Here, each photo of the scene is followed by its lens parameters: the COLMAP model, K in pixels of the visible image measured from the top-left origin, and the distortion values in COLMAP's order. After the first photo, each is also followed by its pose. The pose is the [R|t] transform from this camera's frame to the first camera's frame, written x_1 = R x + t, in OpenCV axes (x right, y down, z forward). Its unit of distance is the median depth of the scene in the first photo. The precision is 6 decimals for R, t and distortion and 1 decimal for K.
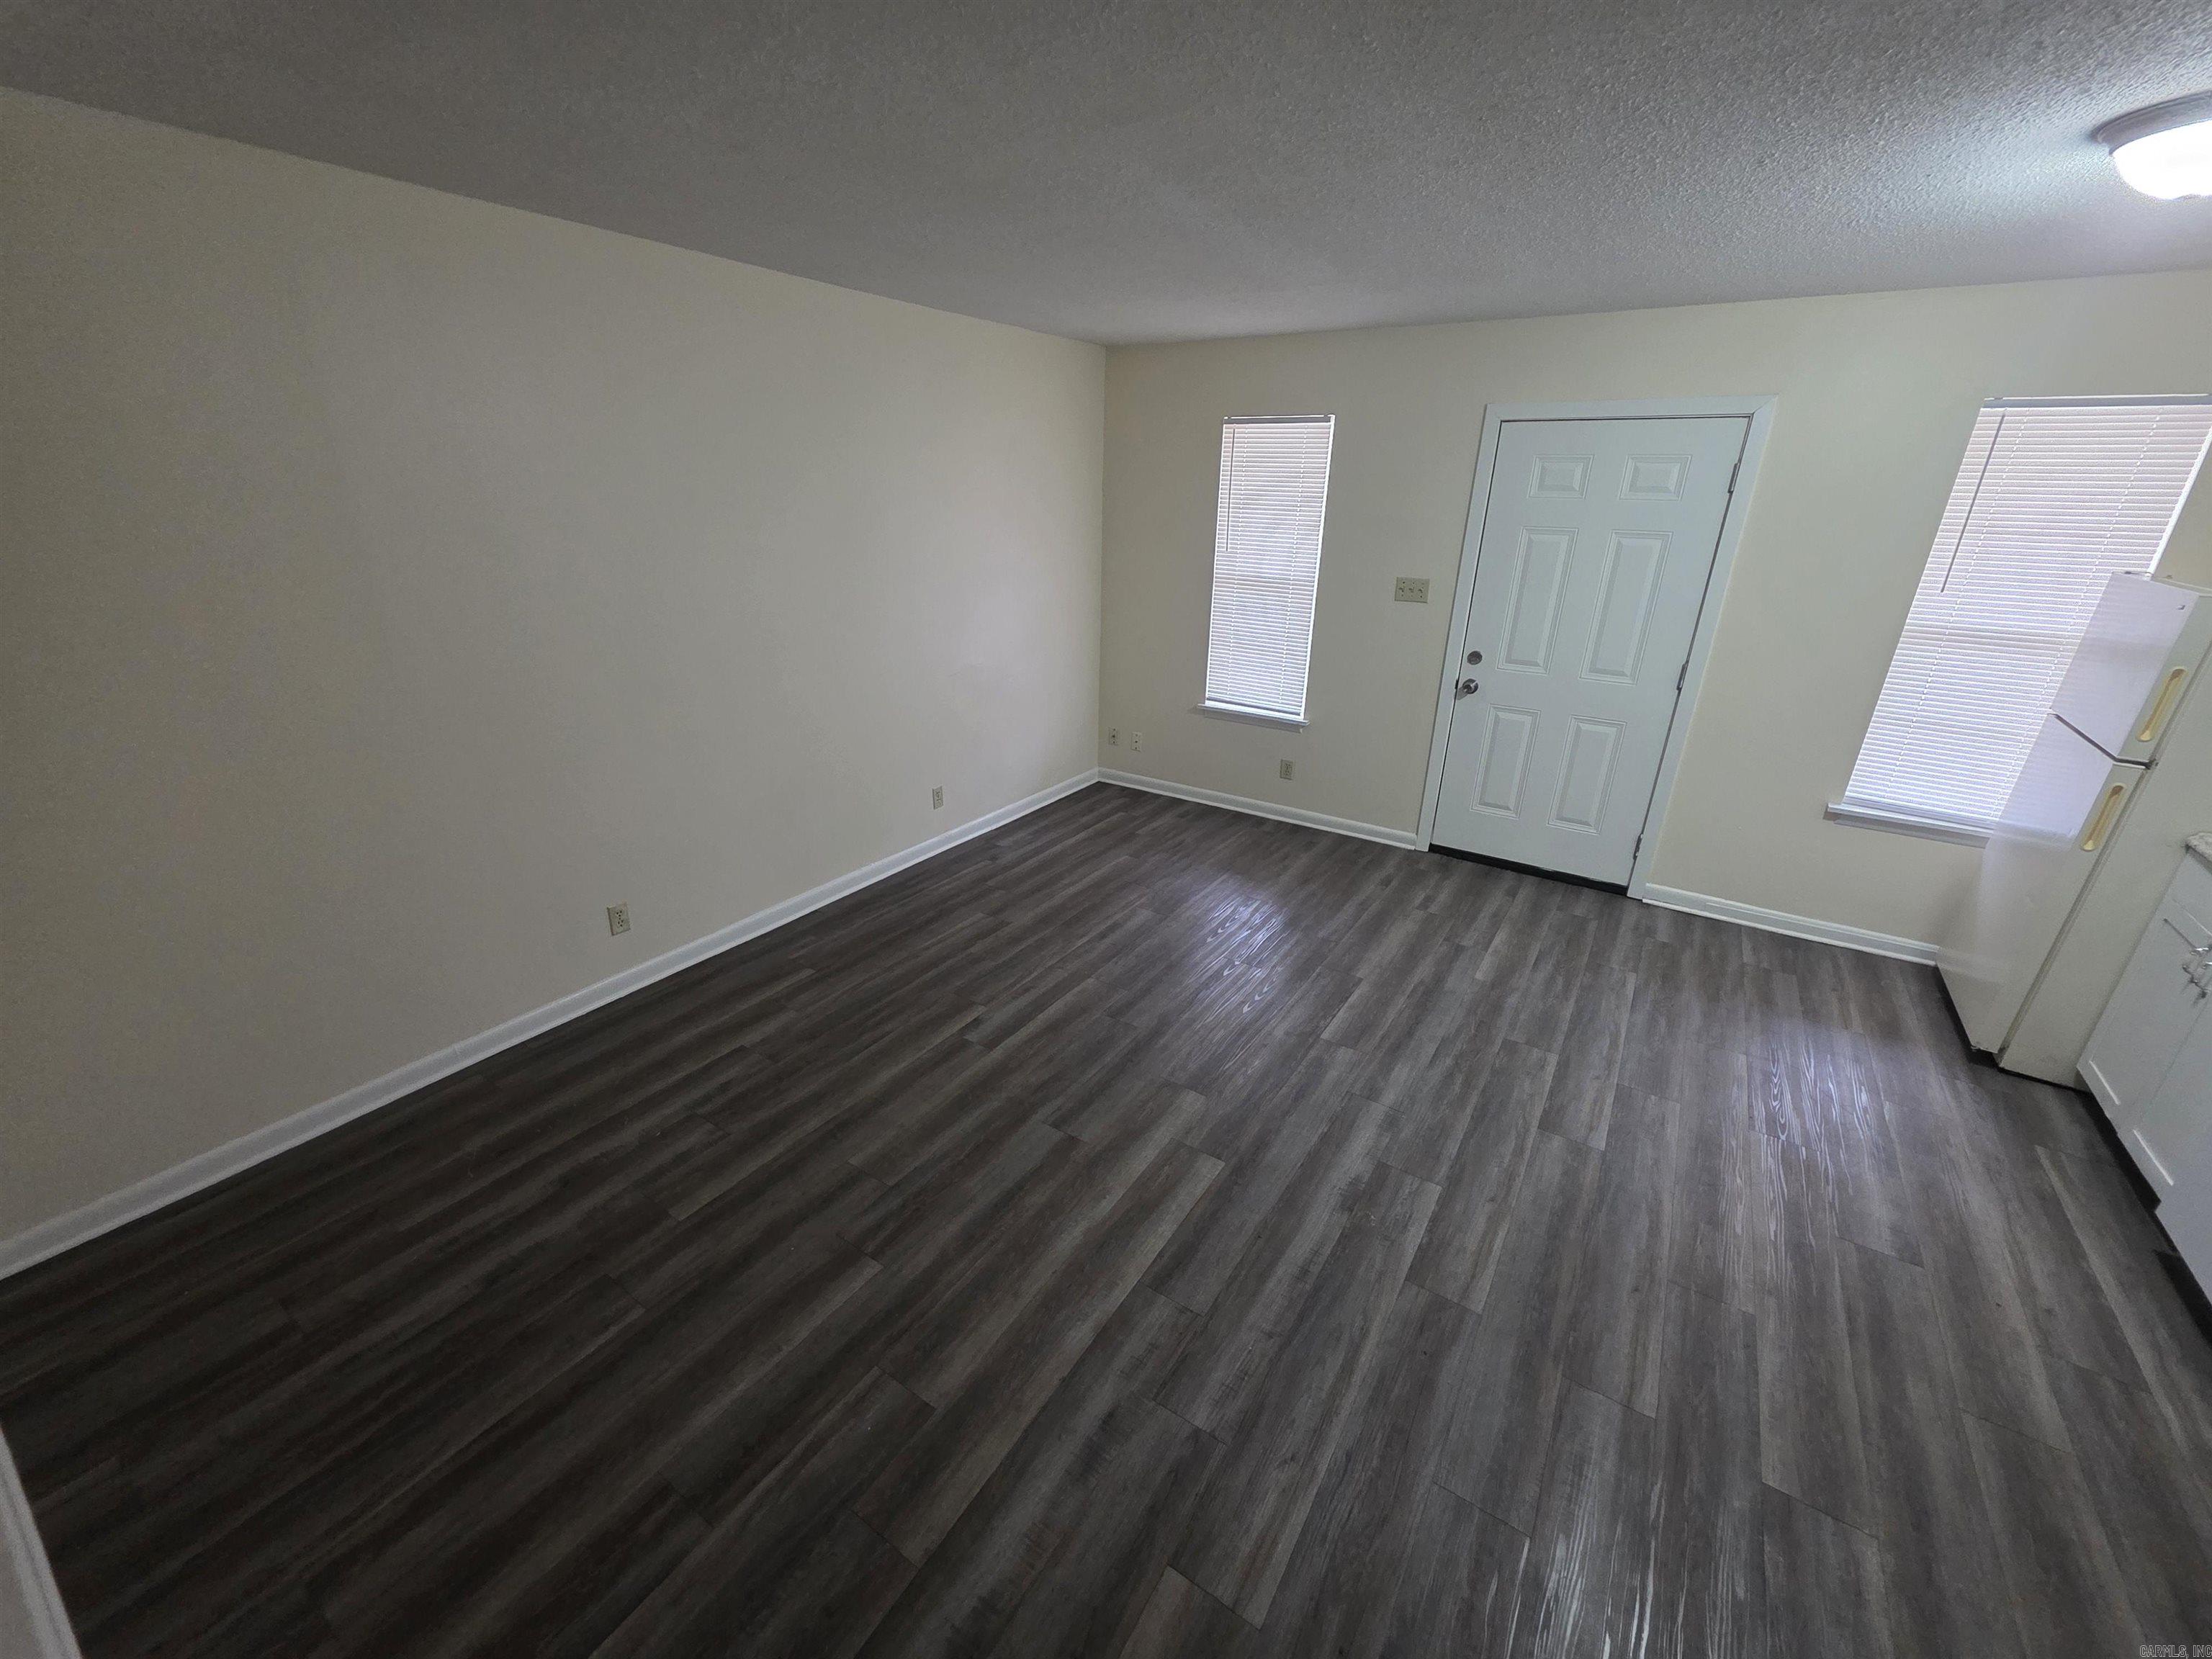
lens RADIAL K [[882.0, 0, 1106.0], [0, 882.0, 829.5], [0, 0, 1]] dist [0.000339, 0.000213]
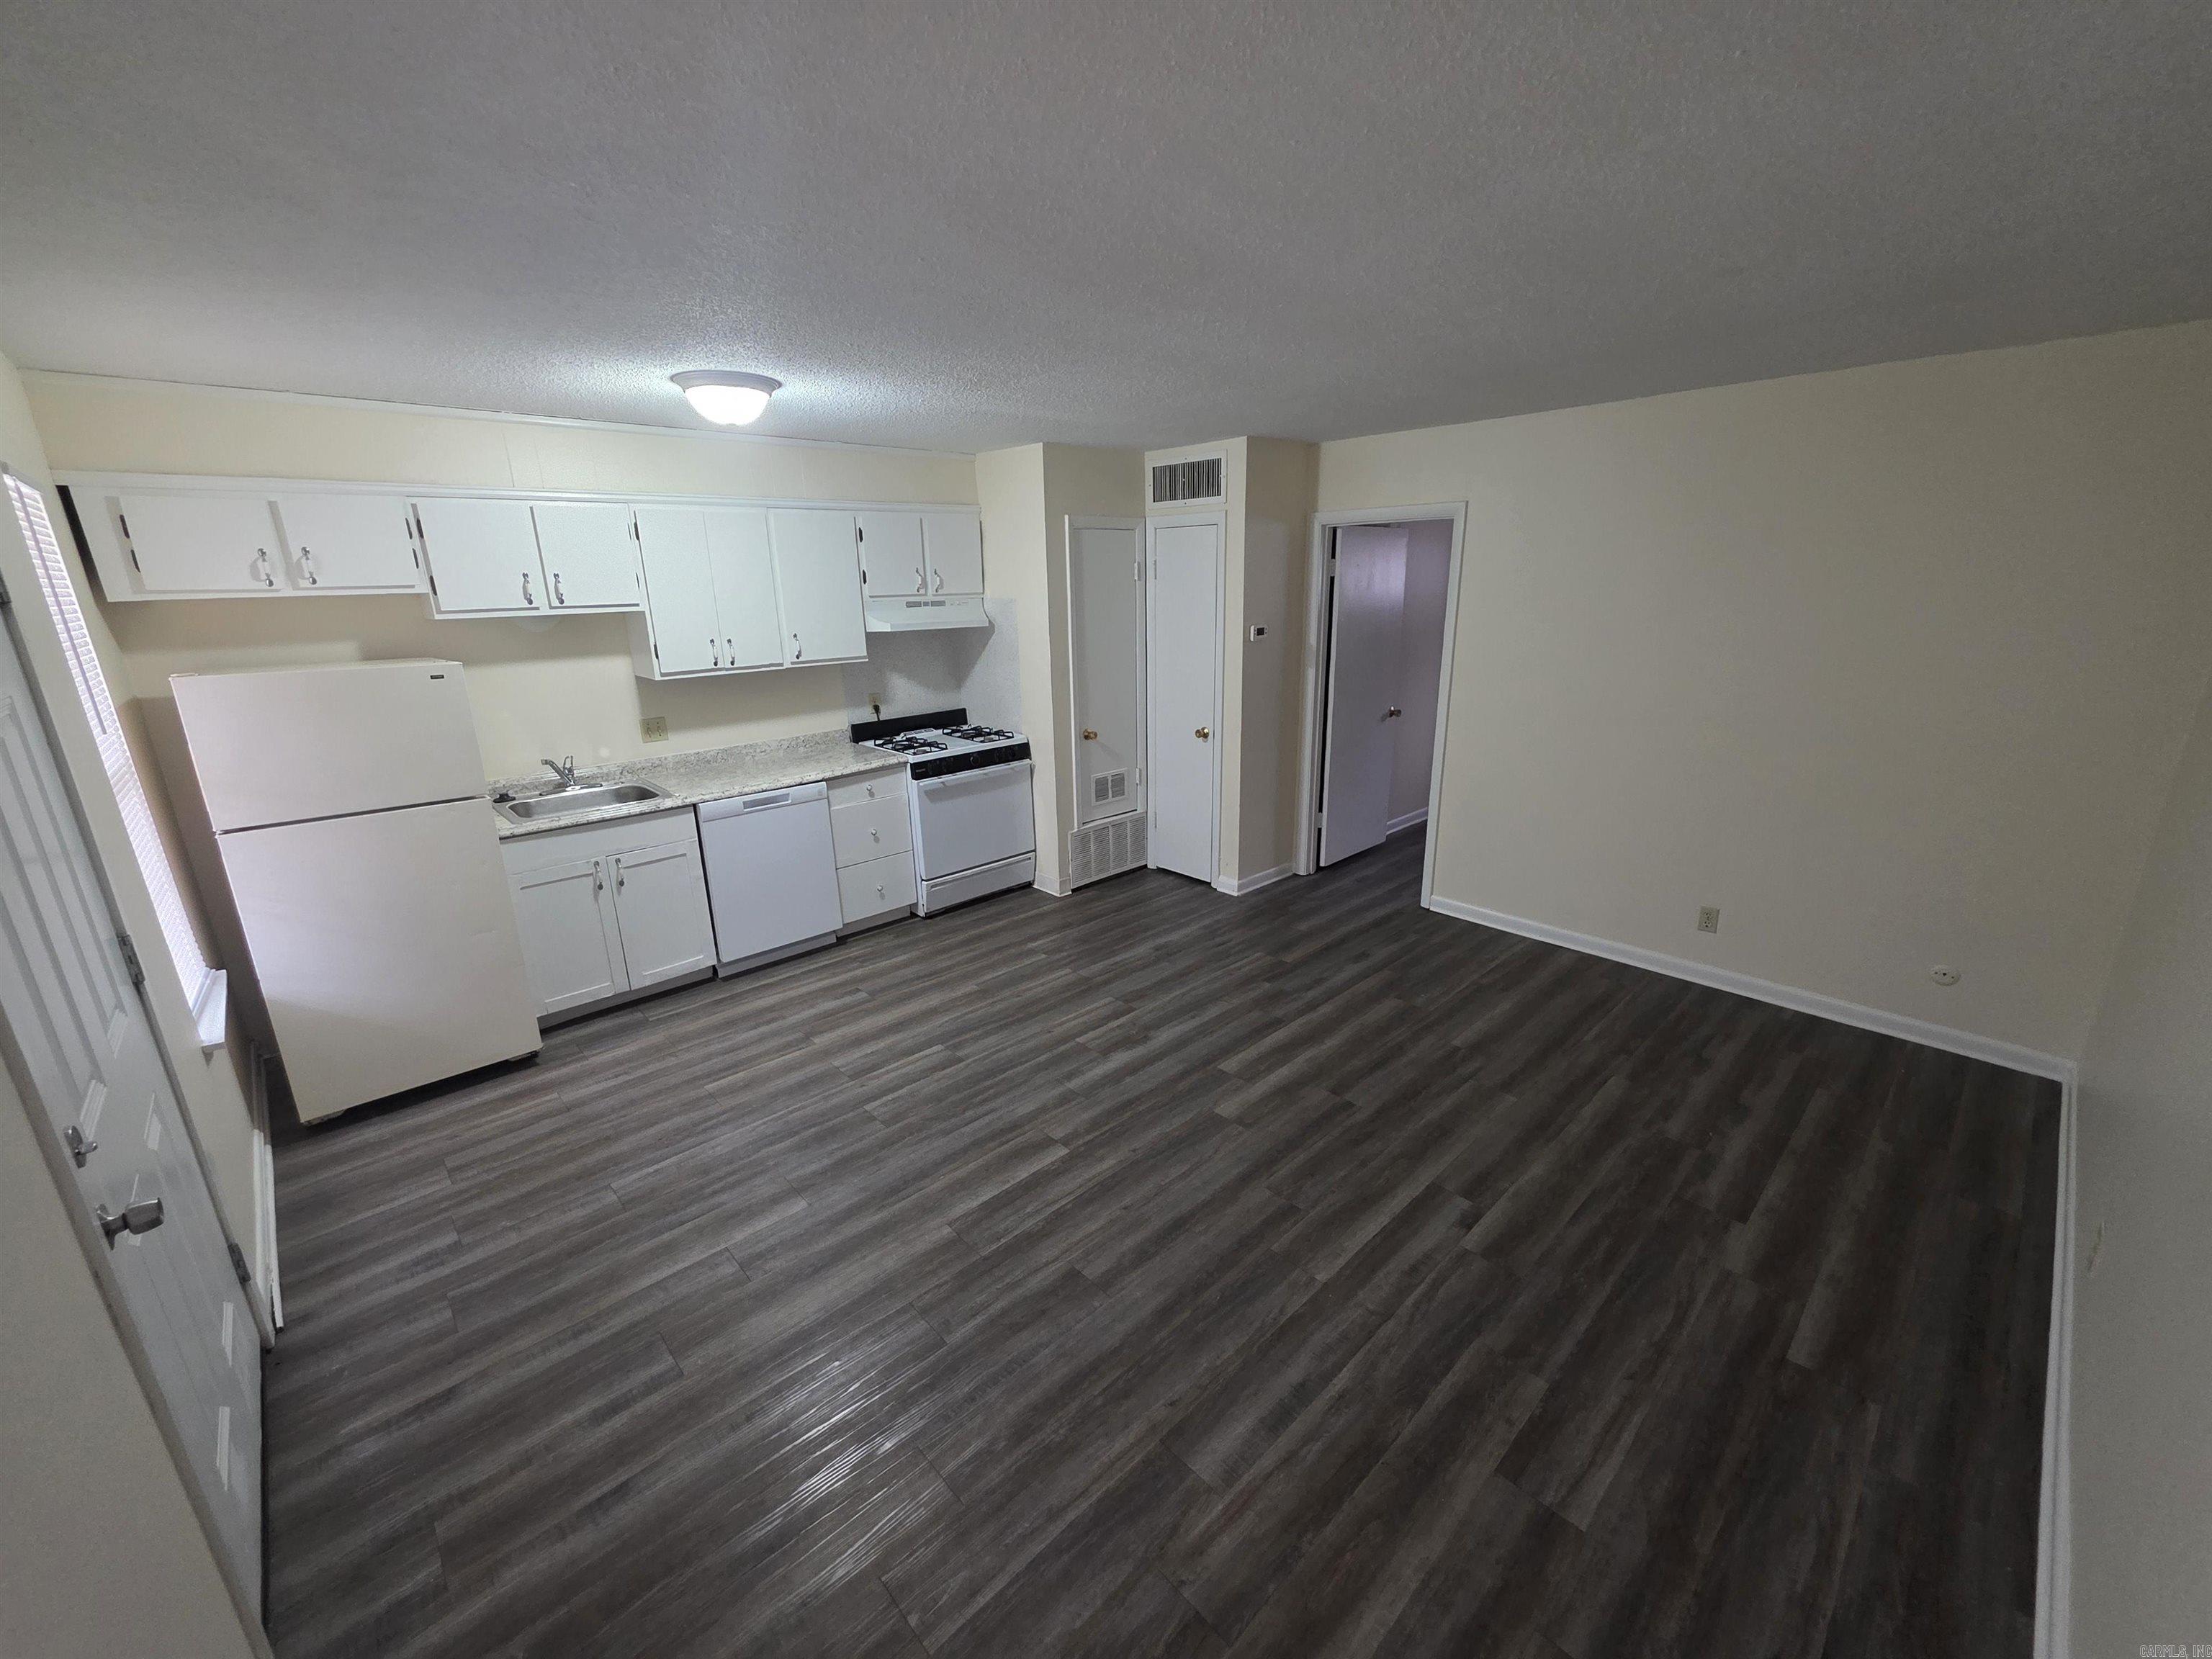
lens RADIAL K [[882.0, 0, 1106.0], [0, 882.0, 829.5], [0, 0, 1]] dist [0.000339, 0.000213]
pose [[-0.971954, -0.065571, 0.225843, 0.019038], [0.086455, 0.793462, 0.602447, -0.707500], [-0.218701, 0.605077, -0.765540, 1.777466]]
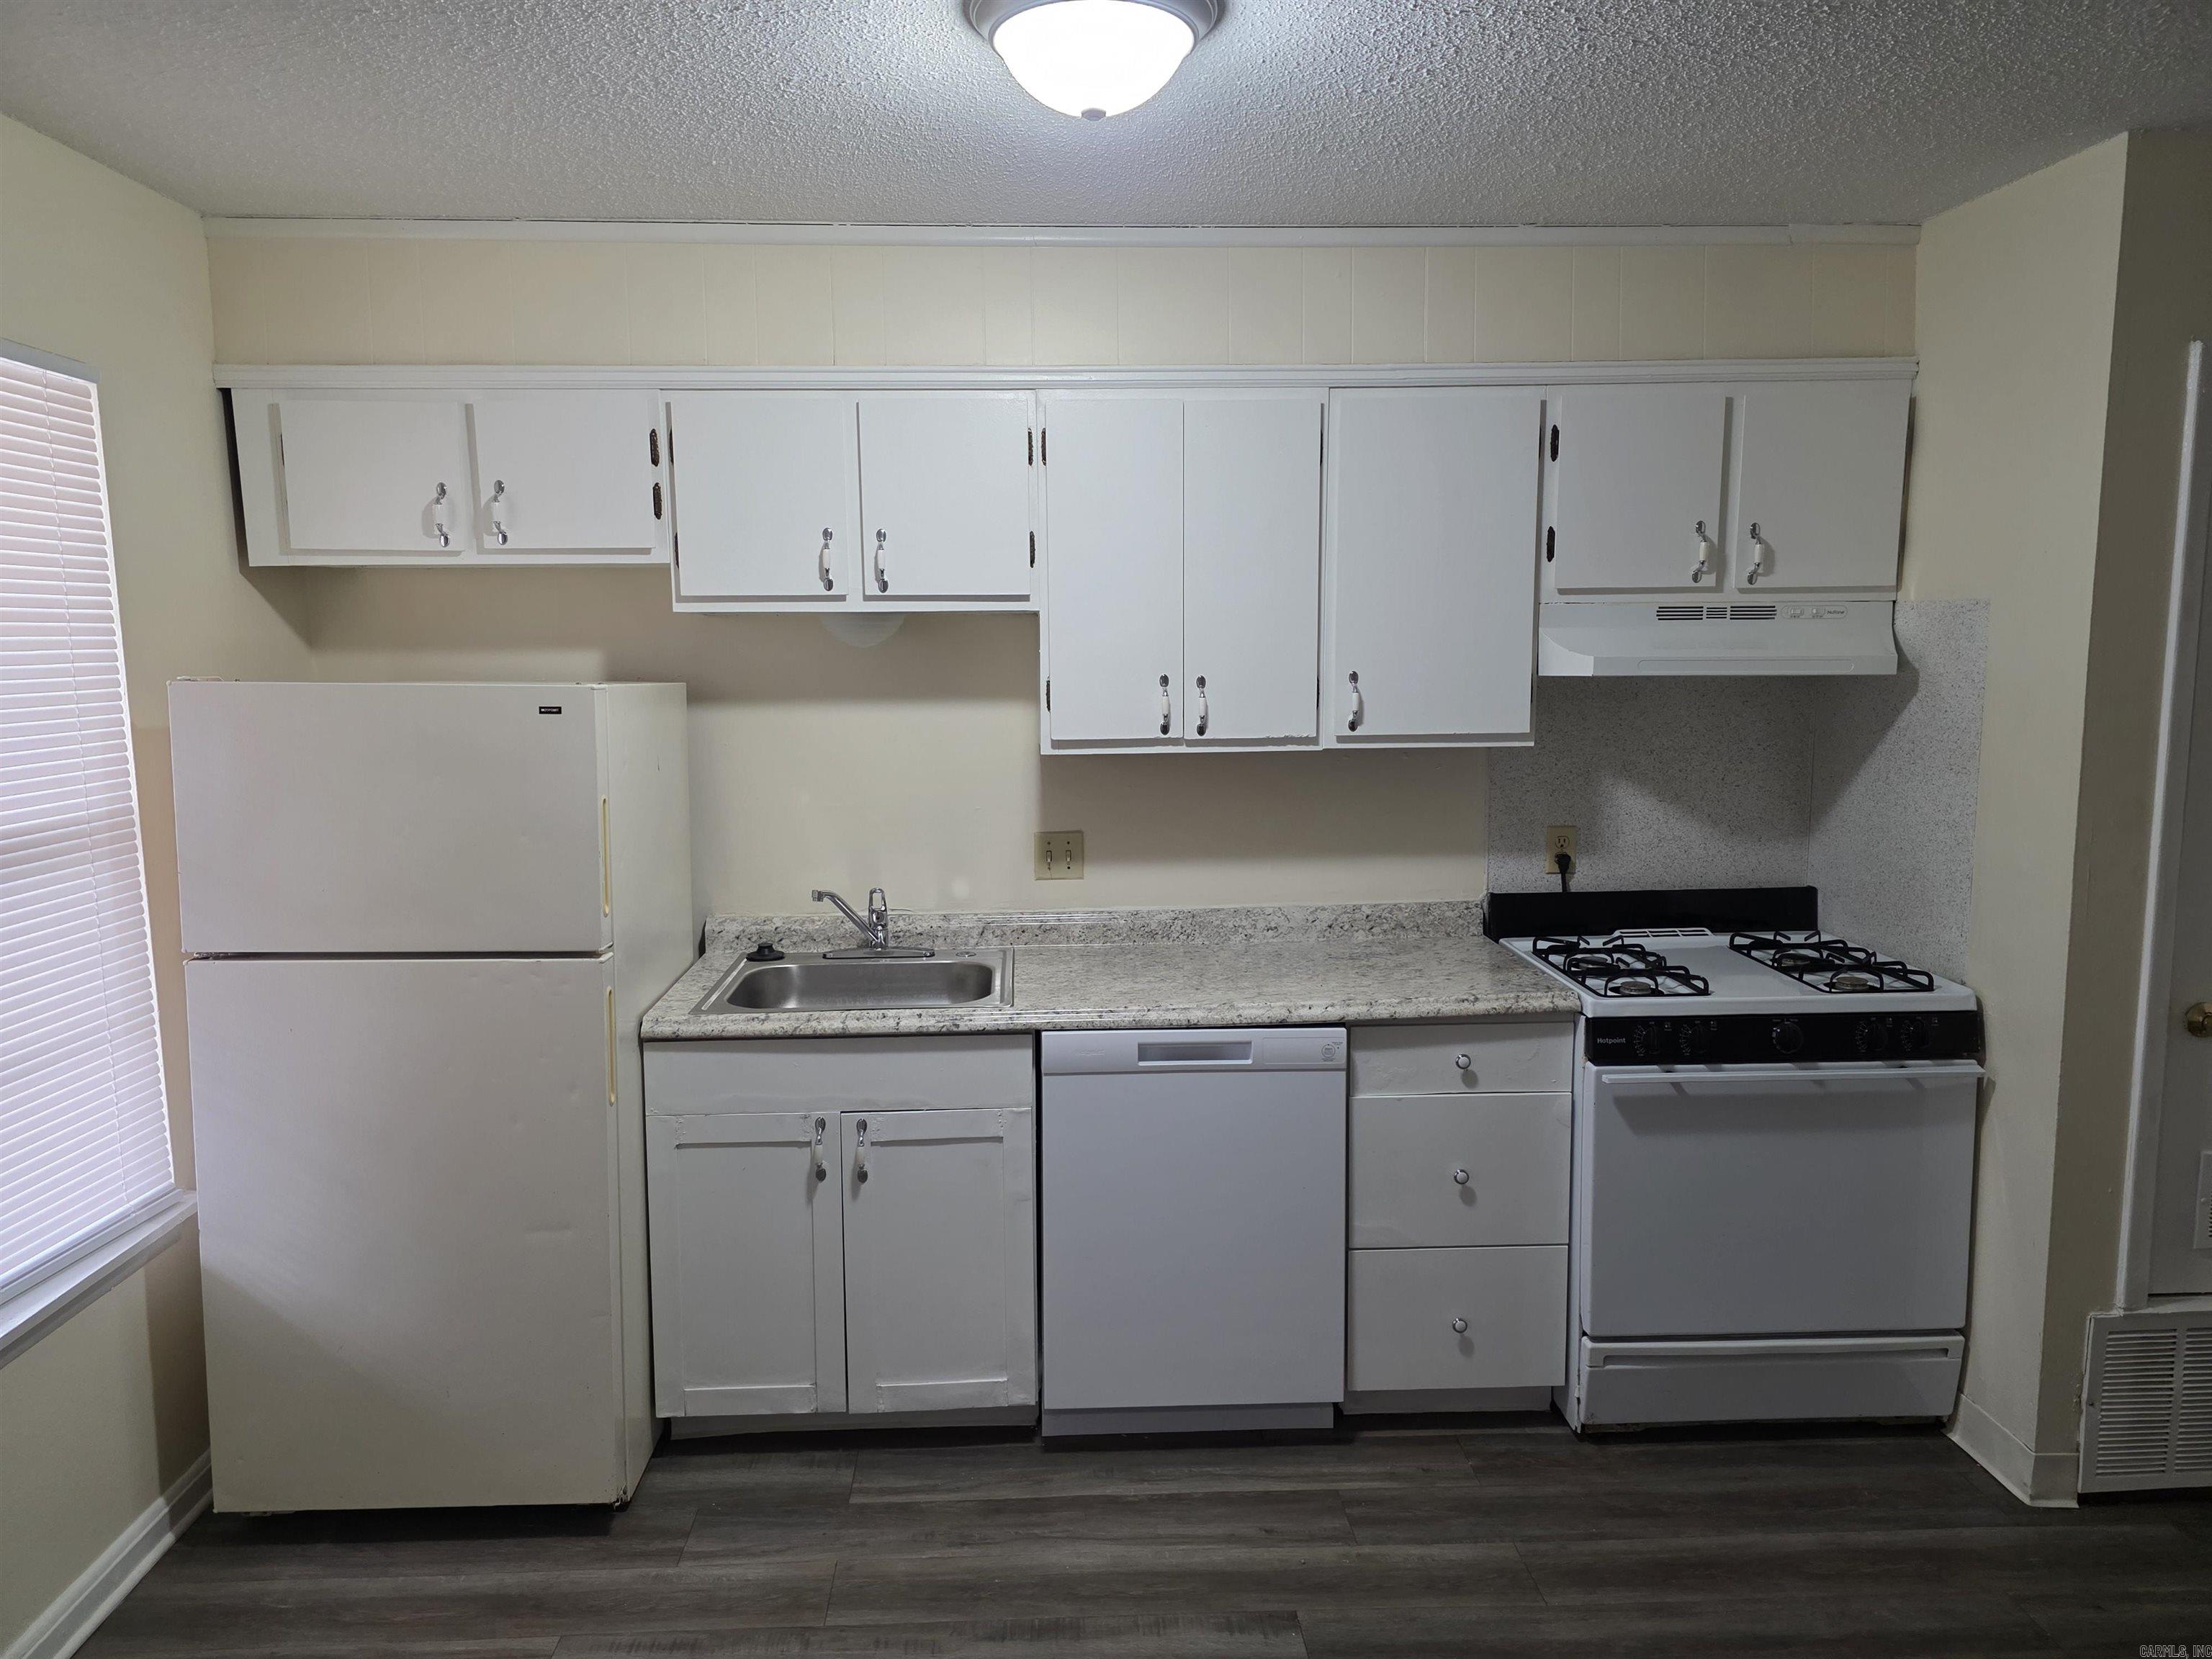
lens RADIAL K [[1463.6, 0, 1105.4], [0, 1463.6, 817.5], [0, 0, 1]] dist [0.081951, -0.075337]
pose [[-0.580209, -0.113952, 0.806457, 0.134916], [0.294294, 0.893934, 0.338044, -0.400888], [-0.759440, 0.433472, -0.485133, 1.181824]]
